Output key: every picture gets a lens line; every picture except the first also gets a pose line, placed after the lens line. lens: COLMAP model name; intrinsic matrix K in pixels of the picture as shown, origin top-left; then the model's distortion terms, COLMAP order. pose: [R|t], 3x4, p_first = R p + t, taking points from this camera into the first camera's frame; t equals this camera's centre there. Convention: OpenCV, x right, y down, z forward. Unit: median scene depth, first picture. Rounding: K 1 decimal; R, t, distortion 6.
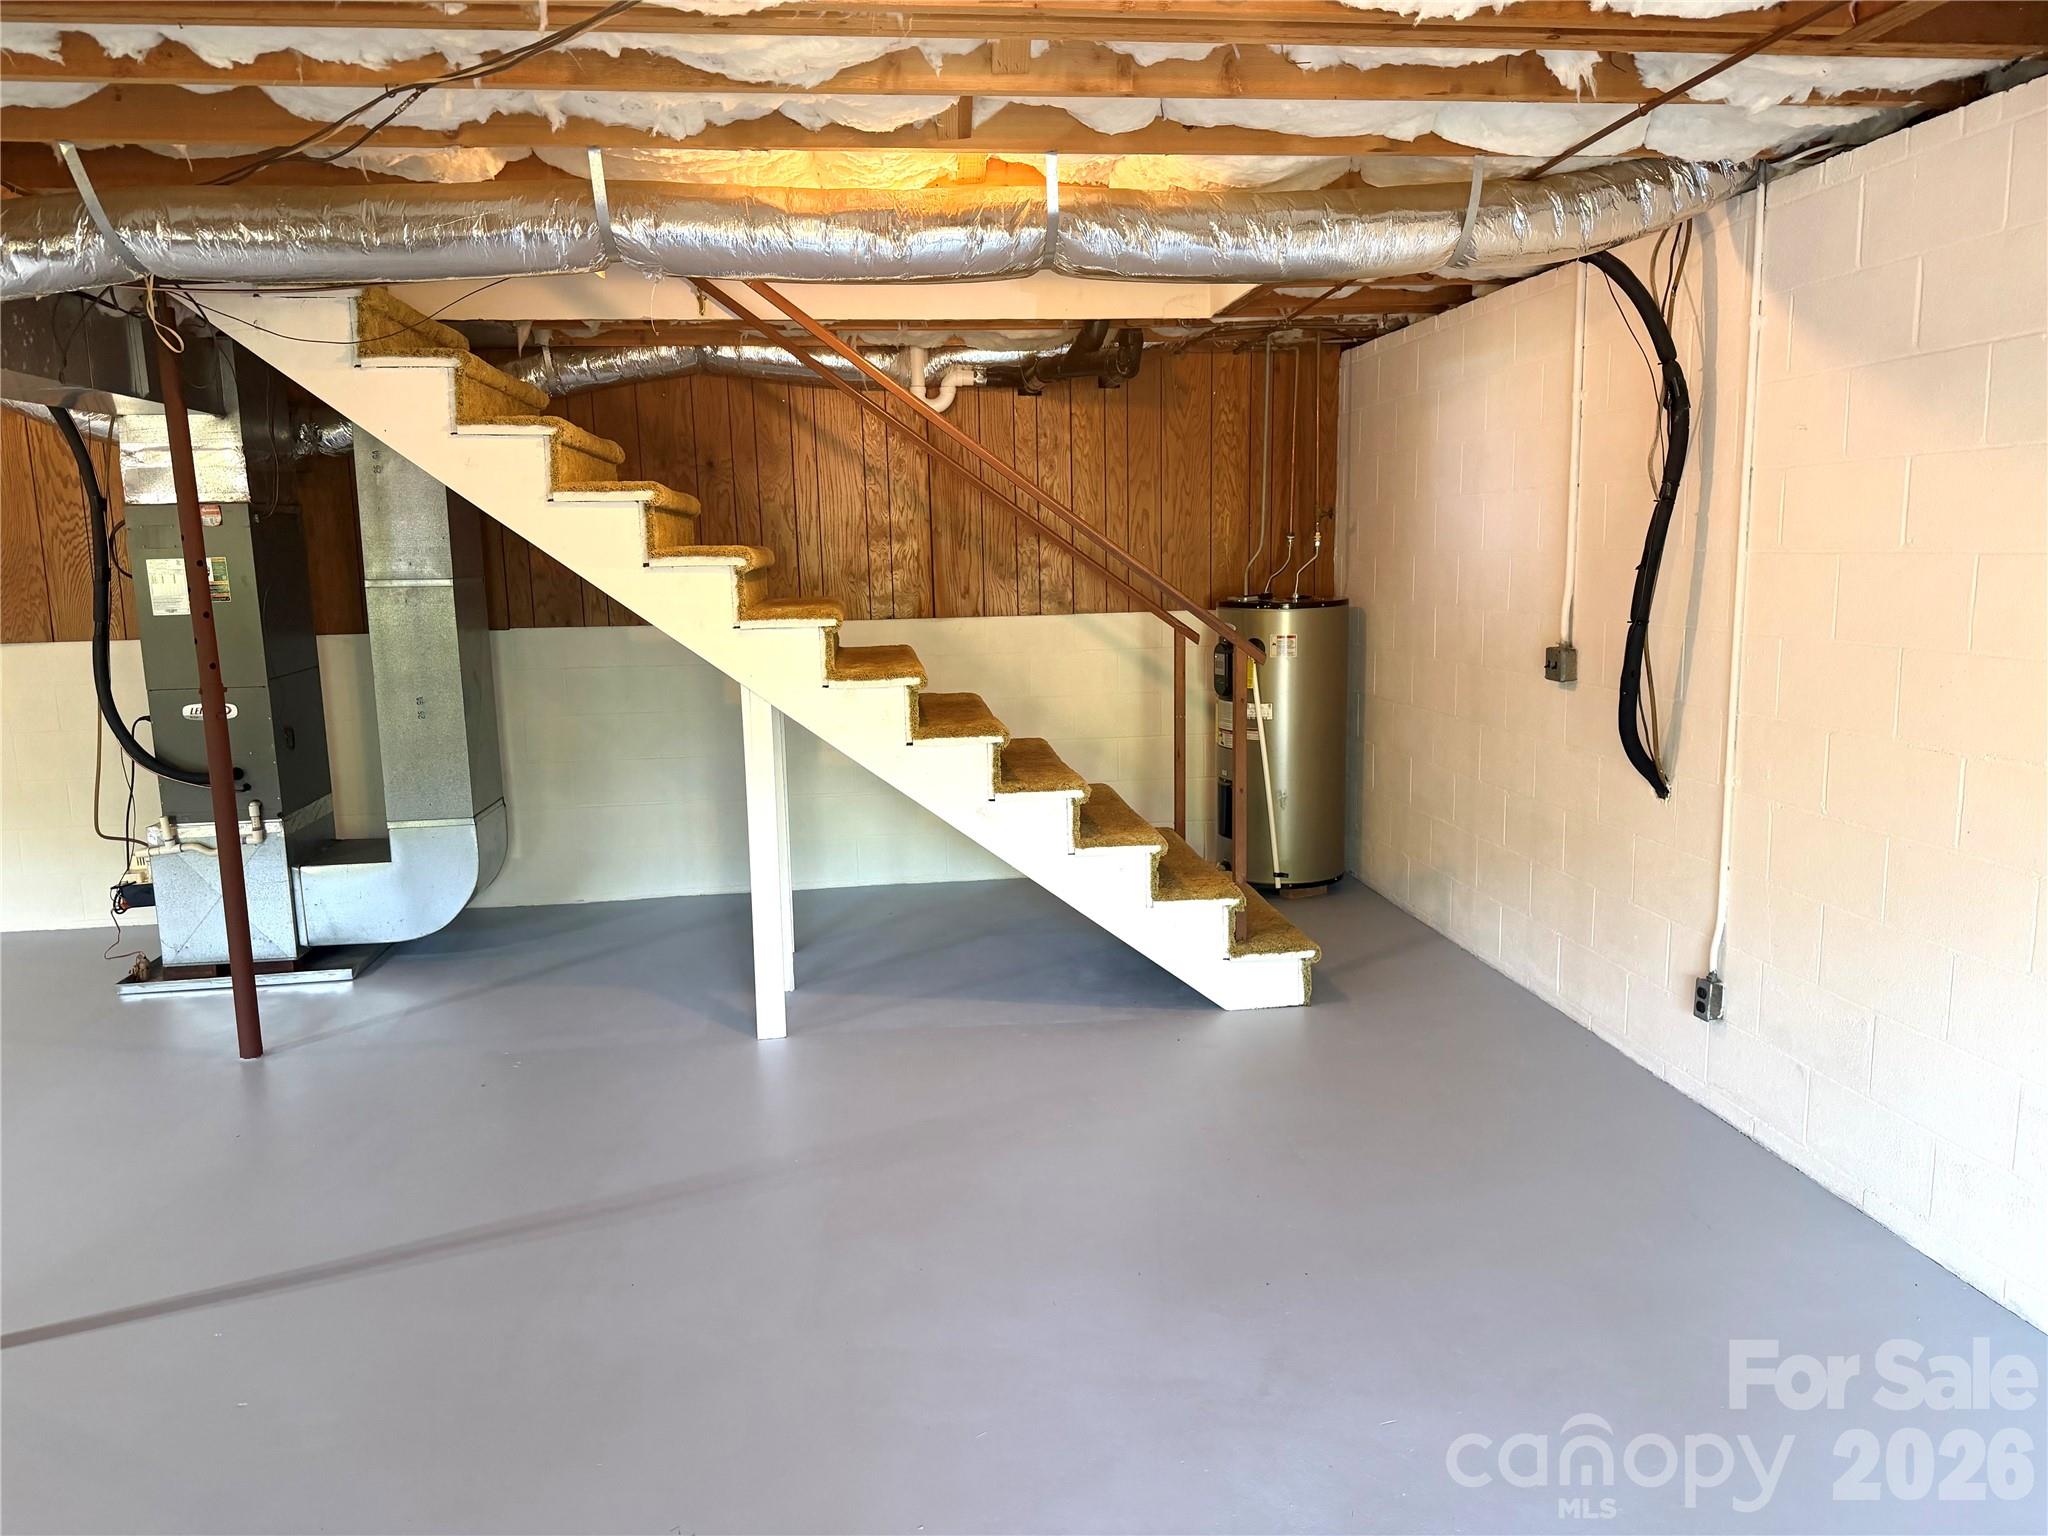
lens RADIAL K [[1444.0, 0, 1028.5], [0, 1444.0, 790.8], [0, 0, 1]] dist [0.117646, -0.148046]
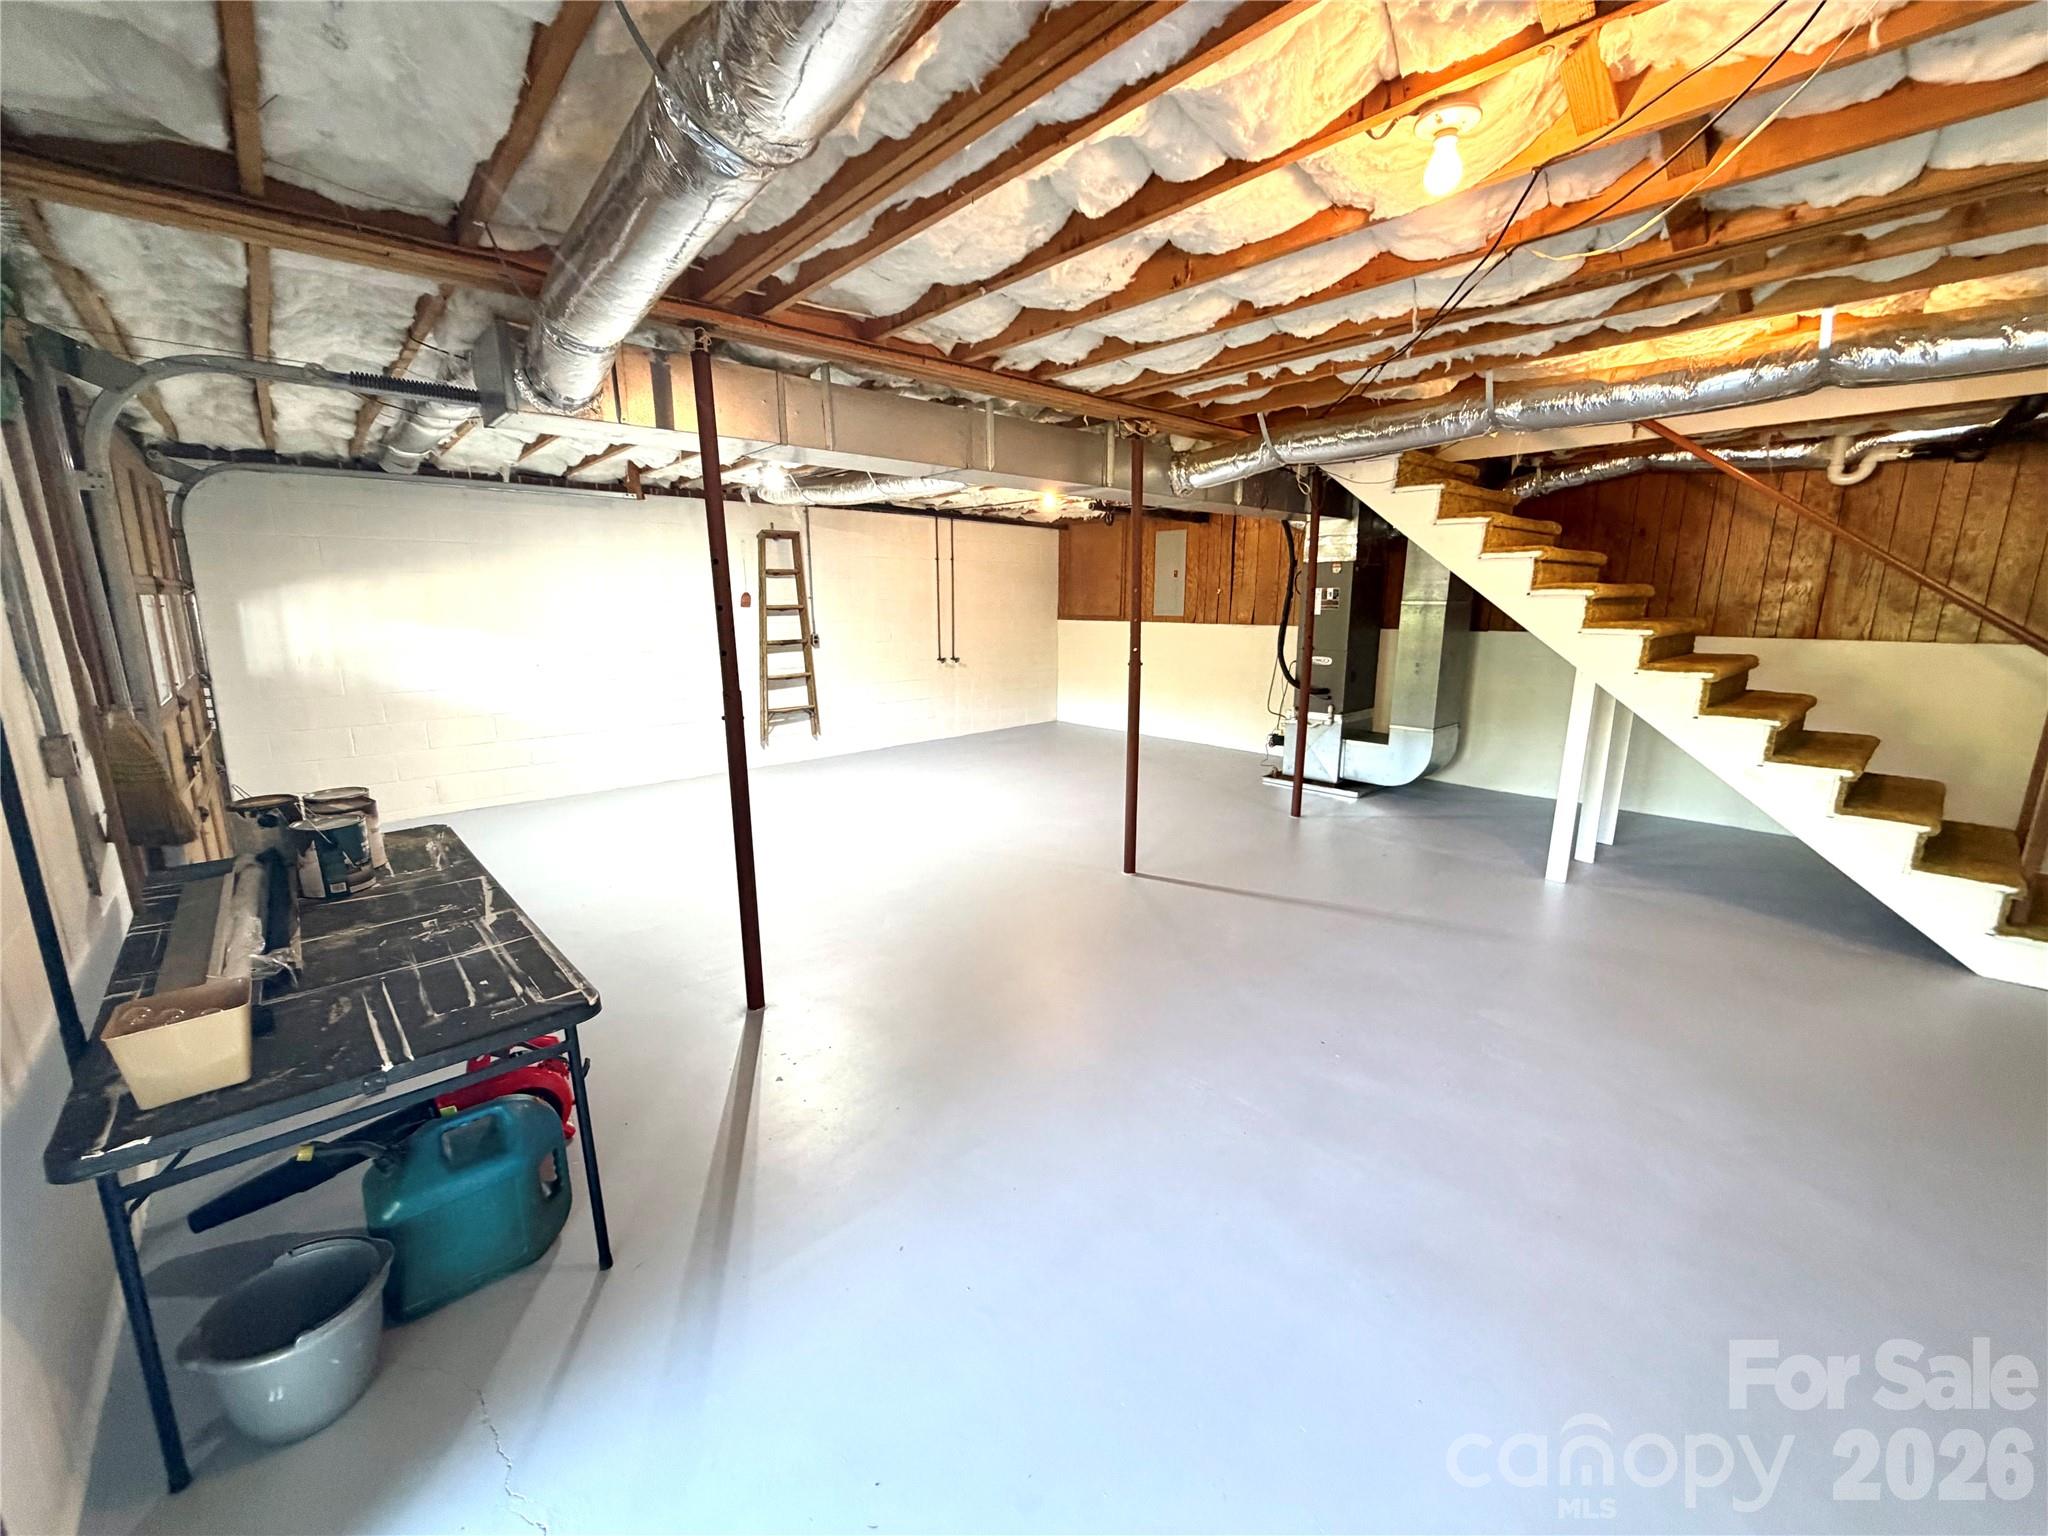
lens RADIAL K [[815.0, 0, 1017.8], [0, 815.0, 773.1], [0, 0, 1]] dist [-0.001296, 0.000168]
pose [[0.573176, 0.195182, -0.795847, 0.177321], [-0.145272, 0.980038, 0.135729, 0.010031], [0.806452, 0.037818, 0.590089, -0.050664]]
